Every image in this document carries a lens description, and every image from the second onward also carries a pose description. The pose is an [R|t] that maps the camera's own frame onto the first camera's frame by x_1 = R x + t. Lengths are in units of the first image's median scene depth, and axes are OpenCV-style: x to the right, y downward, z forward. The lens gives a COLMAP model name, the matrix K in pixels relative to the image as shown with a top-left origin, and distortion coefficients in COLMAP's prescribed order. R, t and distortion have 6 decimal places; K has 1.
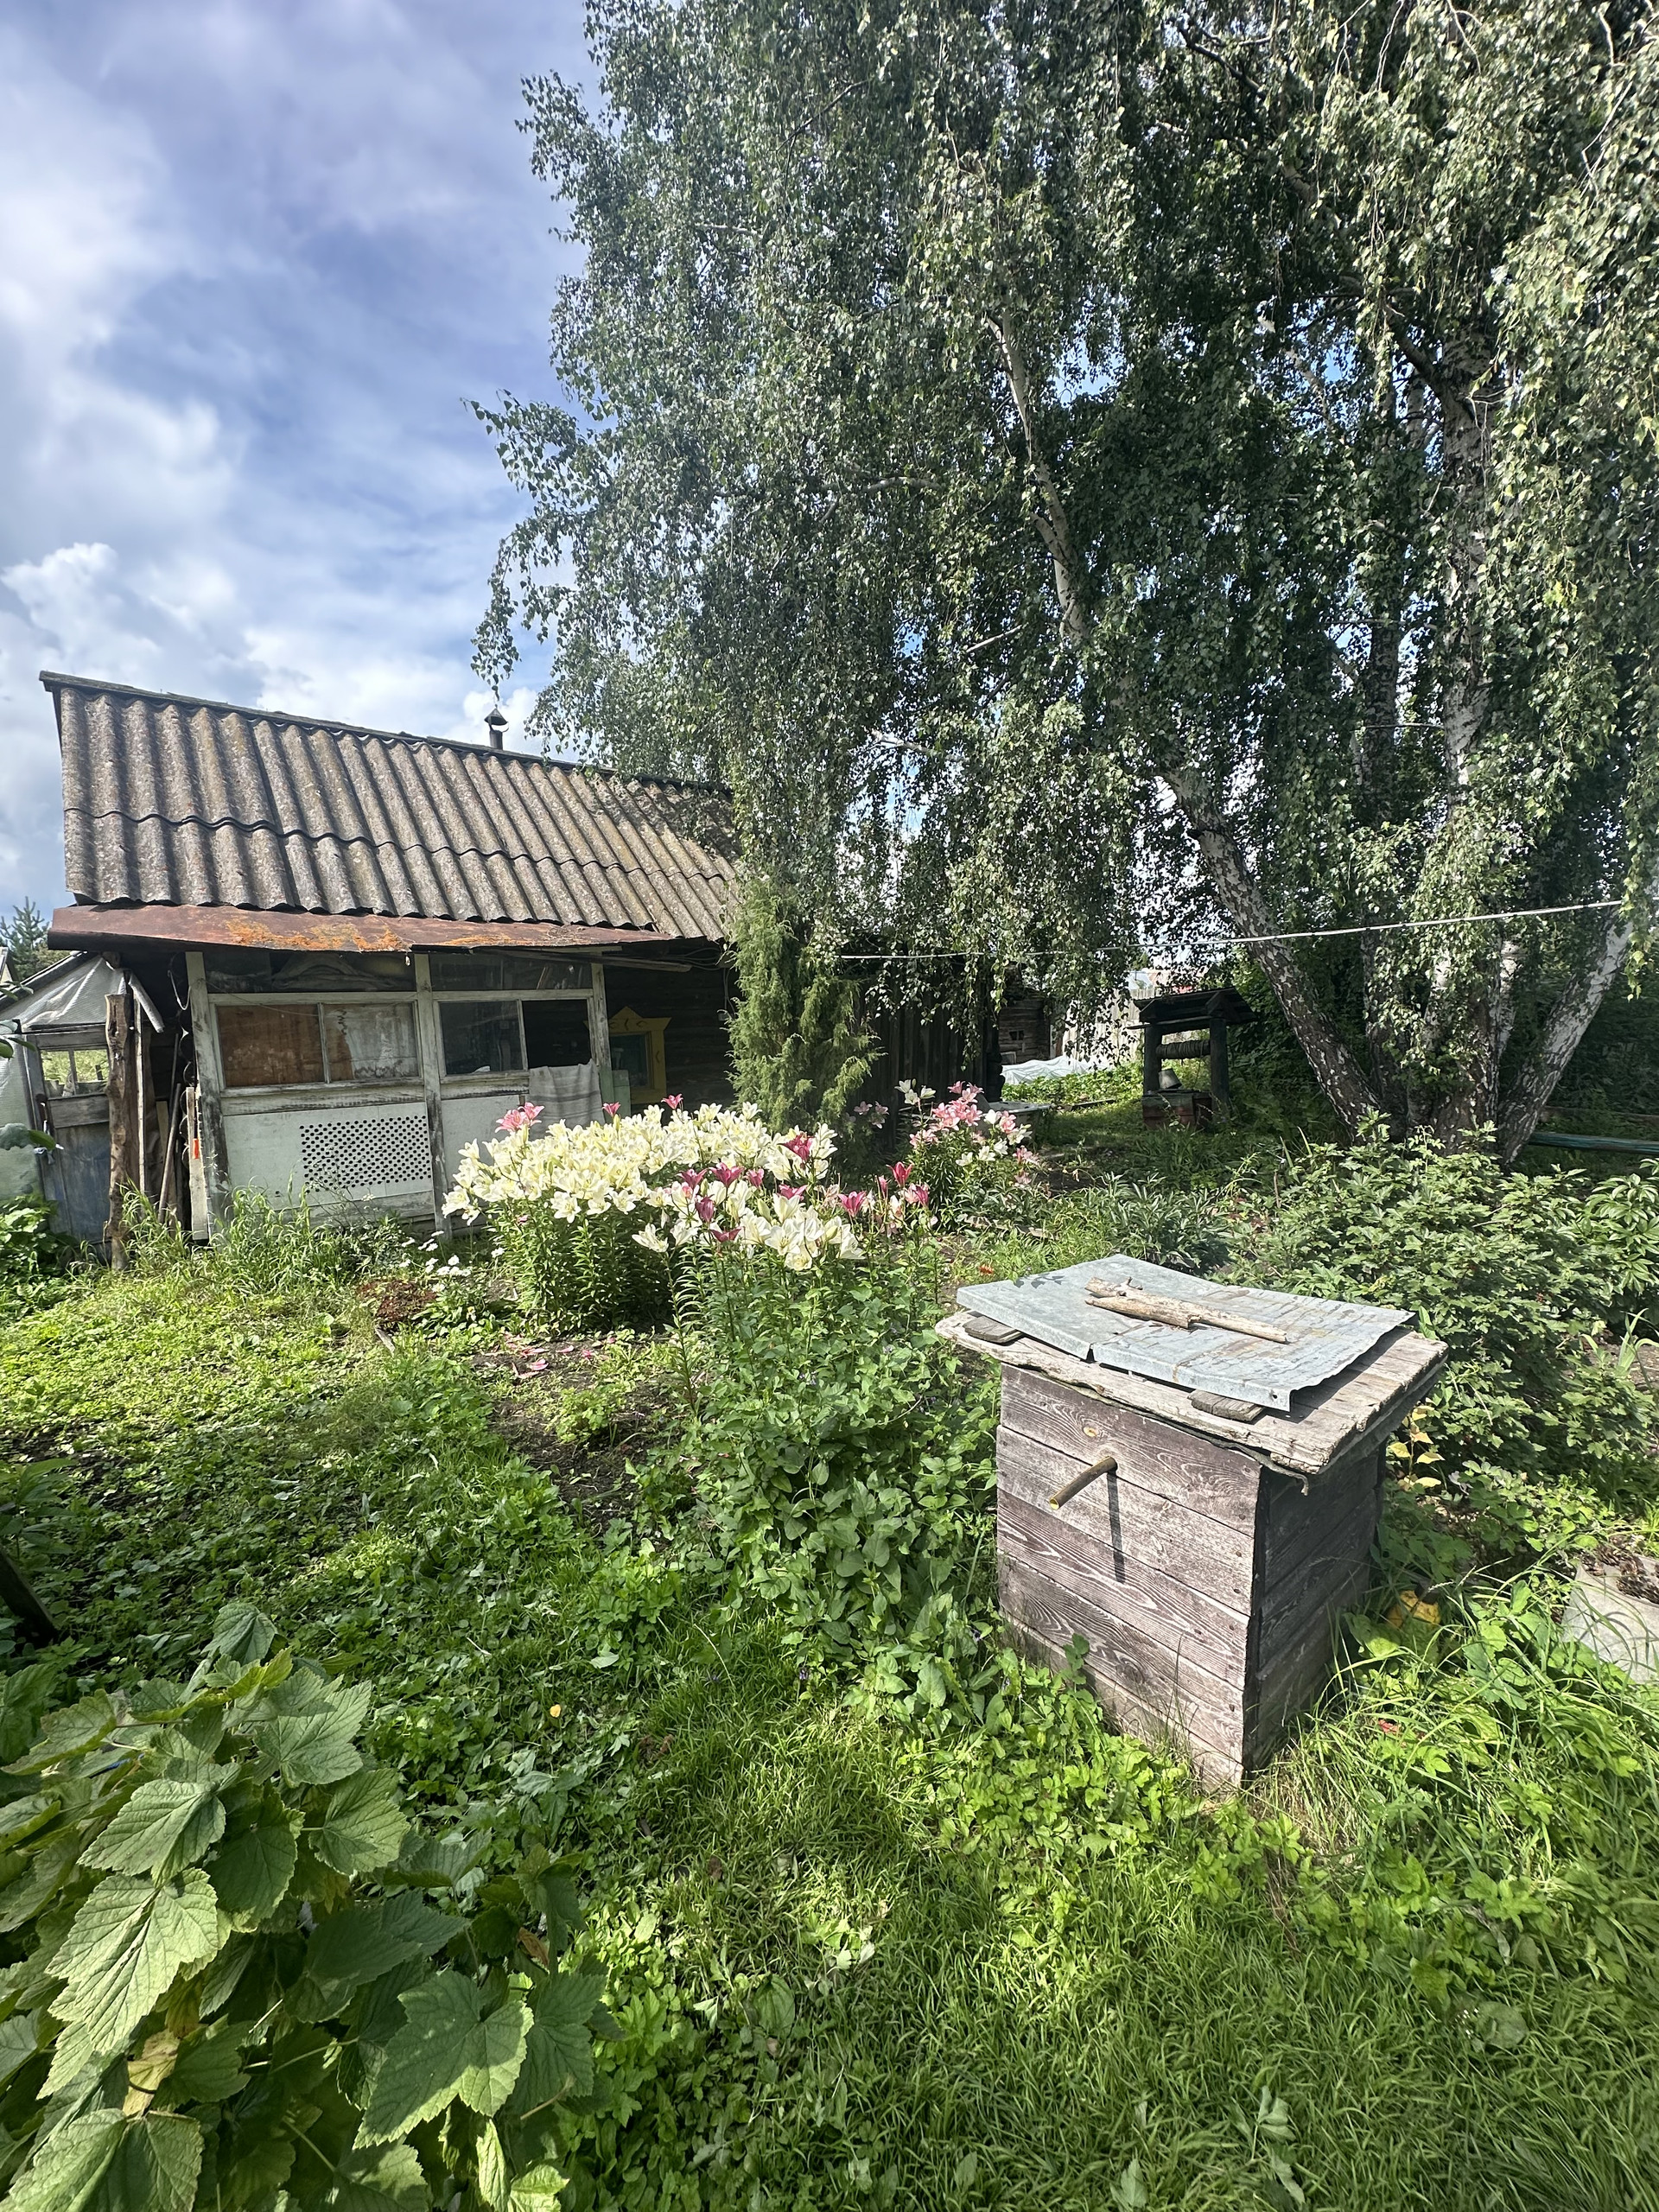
lens RADIAL K [[872.8, 0, 829.5], [0, 872.8, 1106.0], [0, 0, 1]] dist [-0.002940, -0.000397]
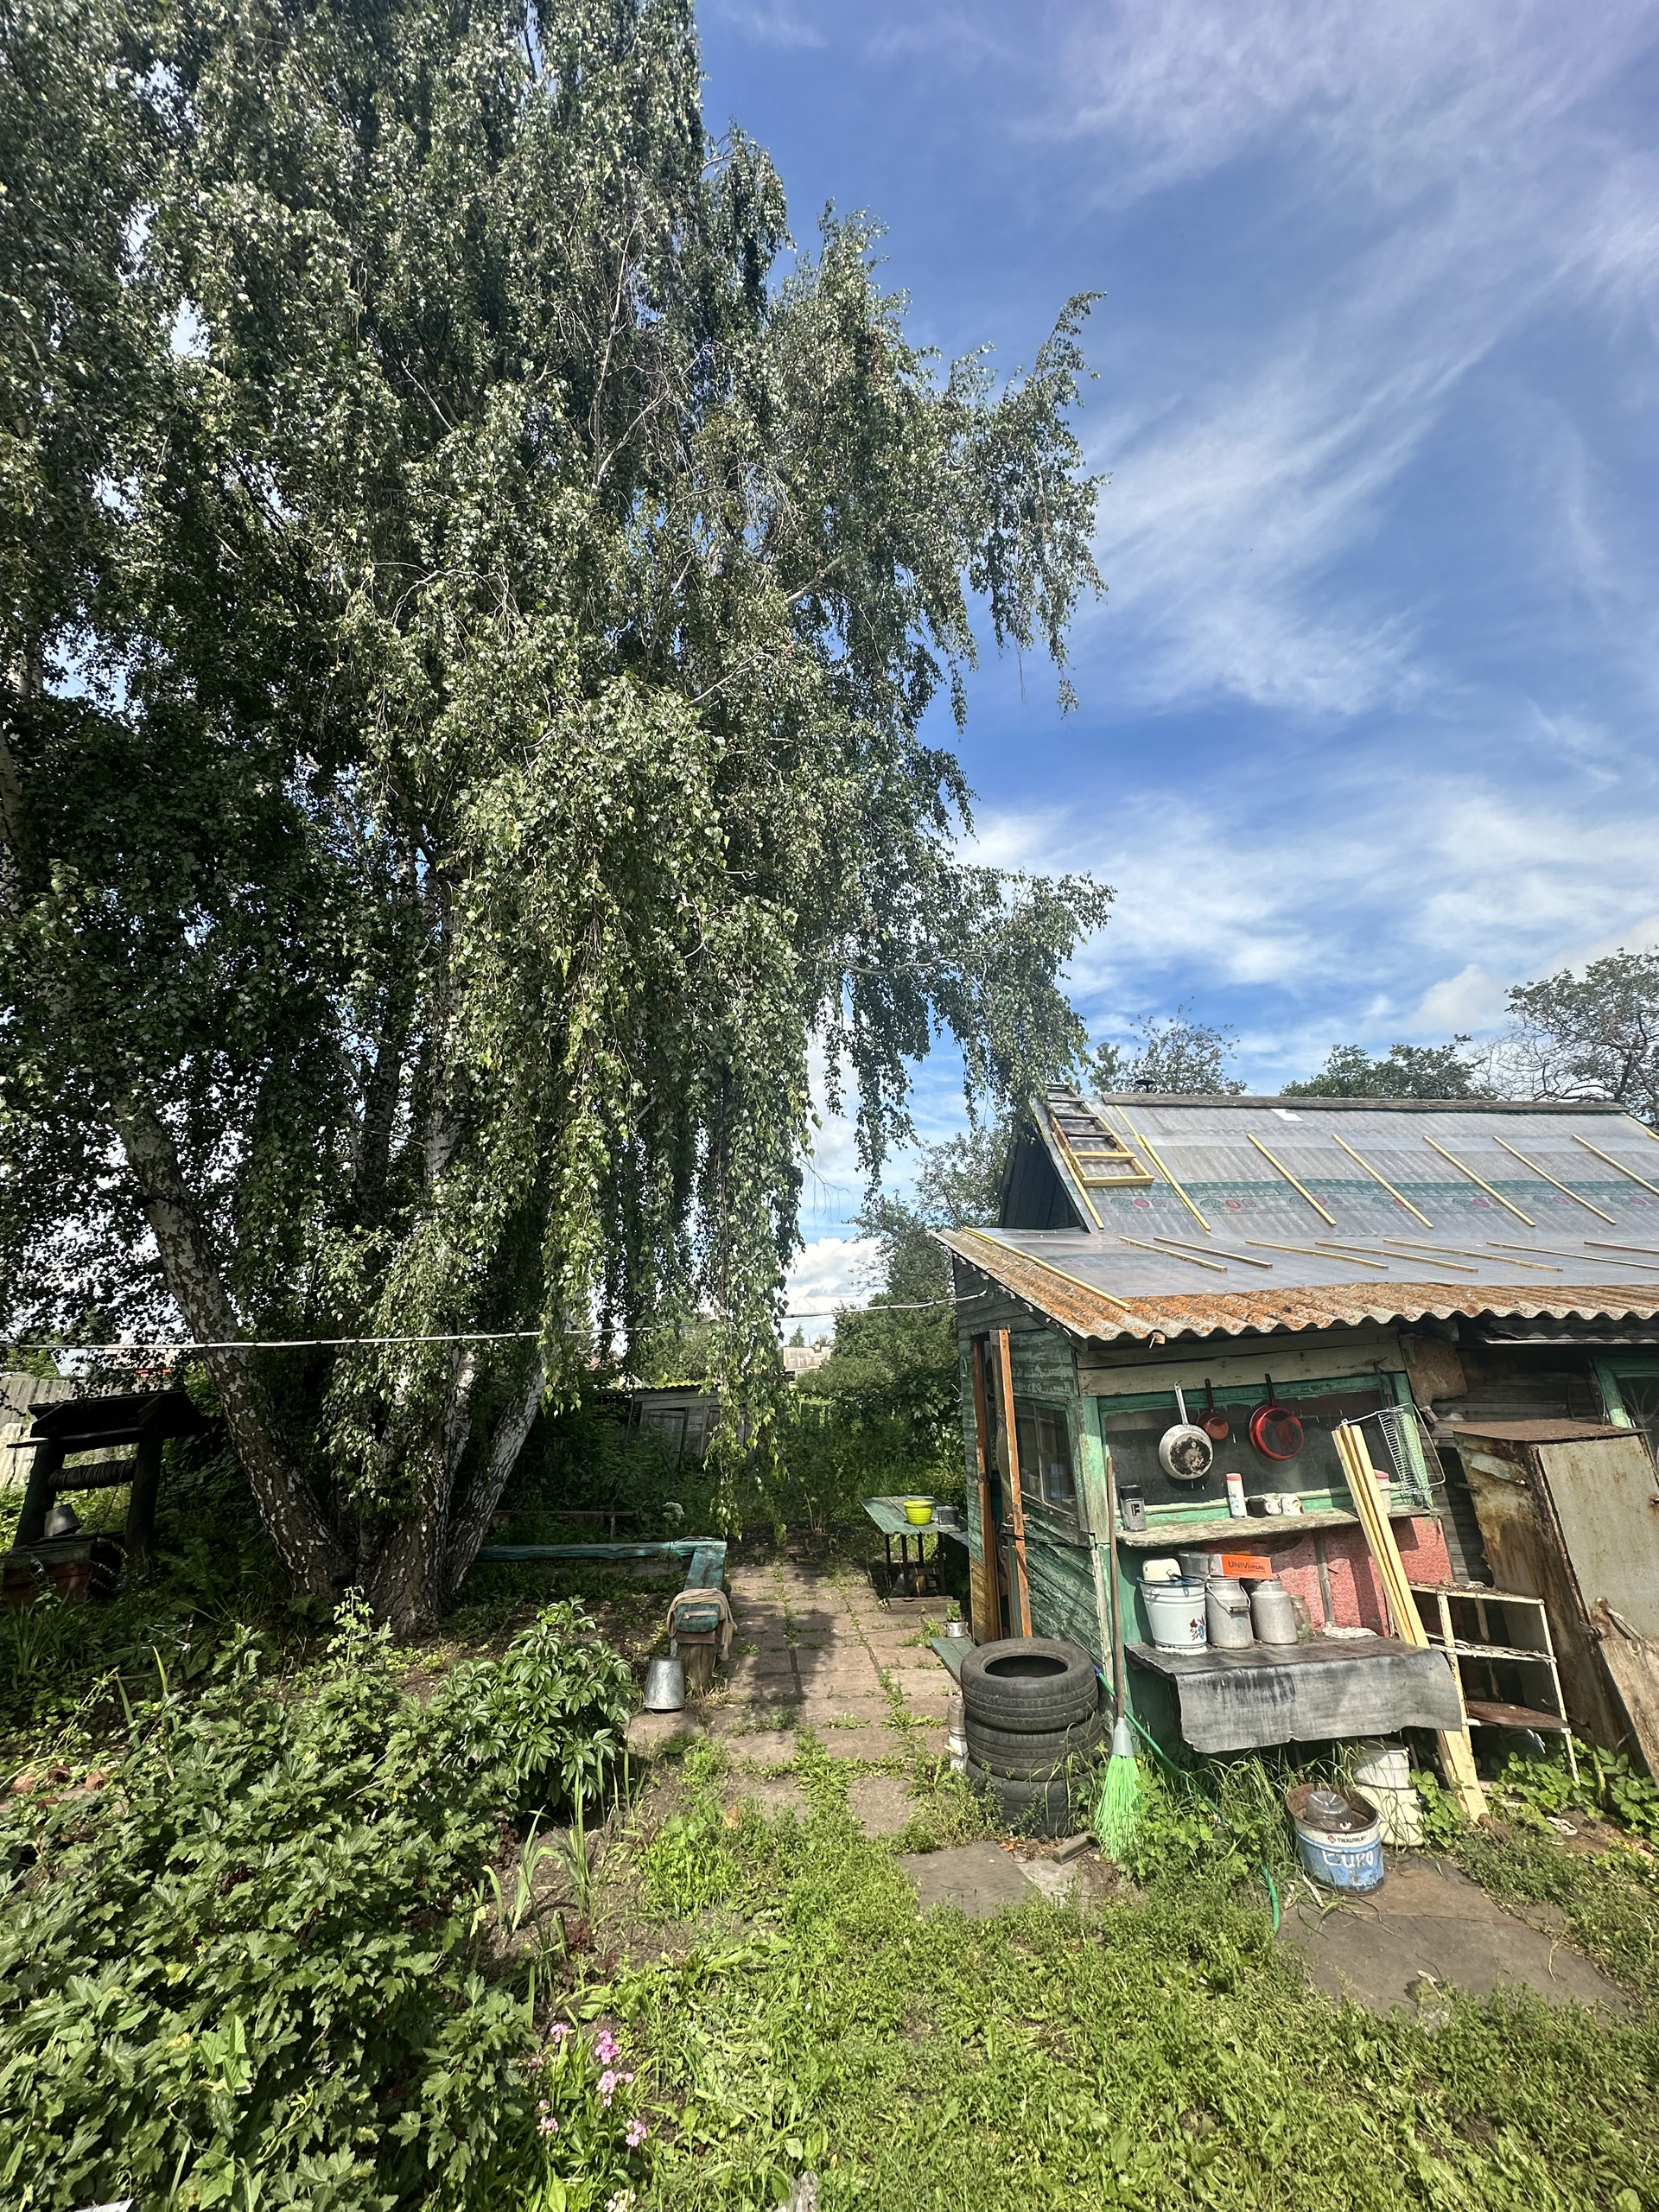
lens RADIAL K [[895.8, 0, 829.5], [0, 895.8, 1106.0], [0, 0, 1]] dist [-0.001330, 0.000028]
pose [[0.531124, 0.265007, 0.804785, 0.088133], [0.093124, 0.925818, -0.366319, -0.039547], [-0.842161, 0.269506, 0.467045, 0.068404]]
